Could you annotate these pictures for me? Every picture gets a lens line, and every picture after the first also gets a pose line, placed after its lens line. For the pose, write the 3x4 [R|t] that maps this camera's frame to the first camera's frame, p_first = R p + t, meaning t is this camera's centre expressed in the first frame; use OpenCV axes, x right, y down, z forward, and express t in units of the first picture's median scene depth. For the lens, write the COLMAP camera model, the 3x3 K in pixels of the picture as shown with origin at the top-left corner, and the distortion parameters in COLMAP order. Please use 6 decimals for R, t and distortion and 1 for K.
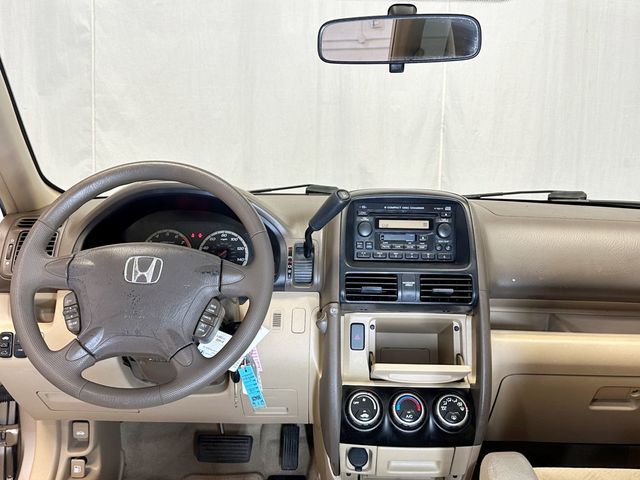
lens RADIAL K [[605.1, 0, 328.7], [0, 605.1, 223.4], [0, 0, 1]] dist [-0.002620, -0.028597]
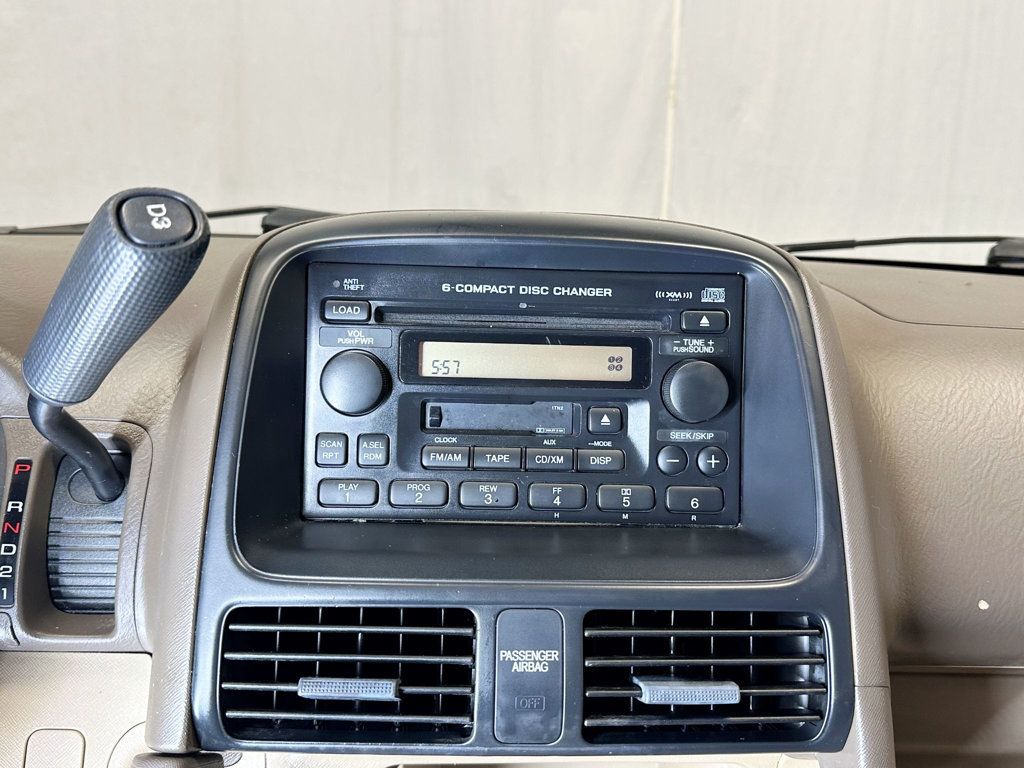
lens RADIAL K [[968.2, 0, 525.9], [0, 968.2, 357.4], [0, 0, 1]] dist [-0.002620, -0.028597]
pose [[0.998785, 0.011200, 0.047983, 0.106190], [-0.014386, 0.997678, 0.066577, -0.024986], [-0.047126, -0.067186, 0.996627, 0.625907]]
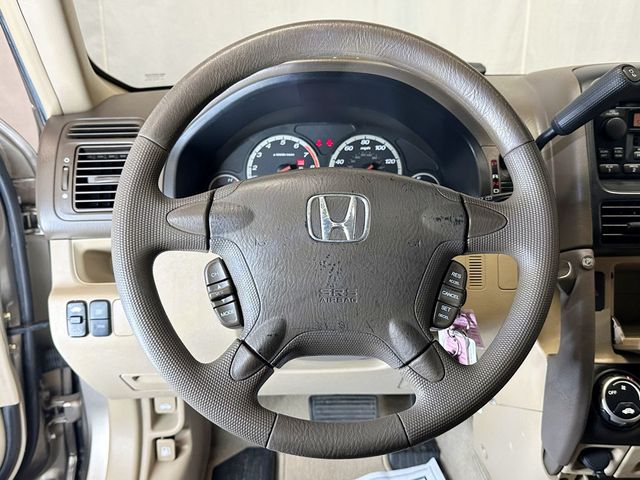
lens RADIAL K [[603.8, 0, 321.9], [0, 603.8, 239.6], [0, 0, 1]] dist [0.169435, -0.315142]
pose [[0.999665, -0.024928, 0.006942, -0.256304], [0.022947, 0.977986, 0.207405, -0.018181], [-0.011959, -0.207177, 0.978230, 0.337282]]
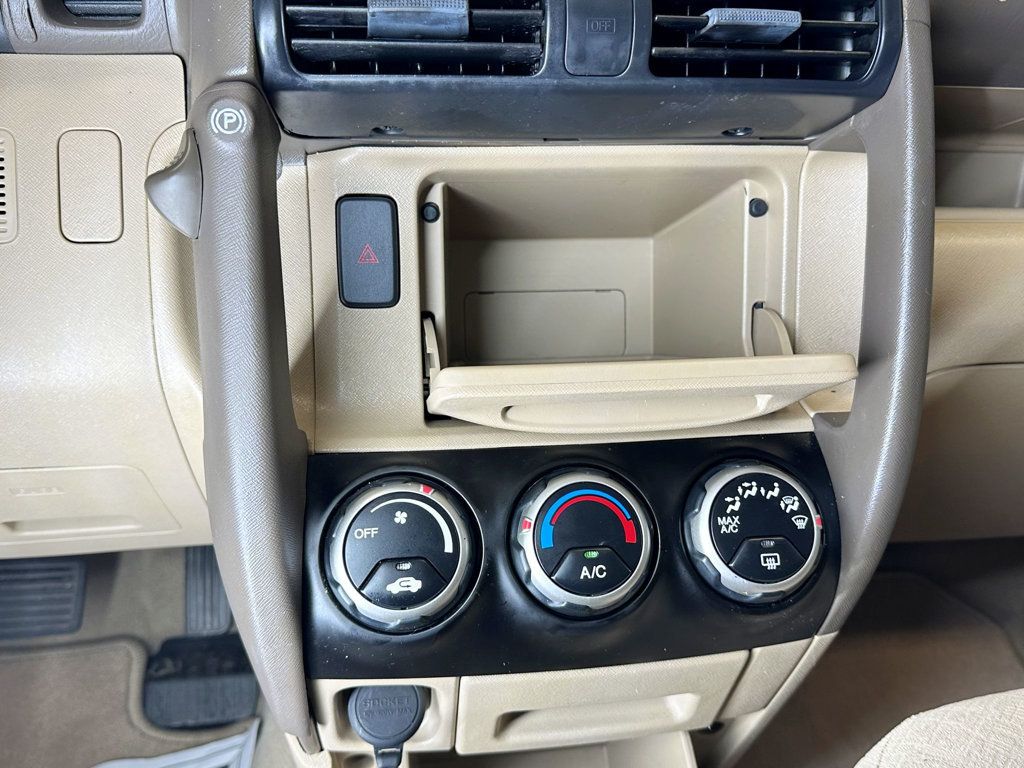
lens RADIAL K [[968.2, 0, 525.9], [0, 968.2, 357.4], [0, 0, 1]] dist [-0.002620, -0.028597]
pose [[0.986137, -0.047109, 0.159106, 0.046083], [0.001878, 0.961960, 0.273182, 0.122739], [-0.165923, -0.269096, 0.948713, 0.608815]]
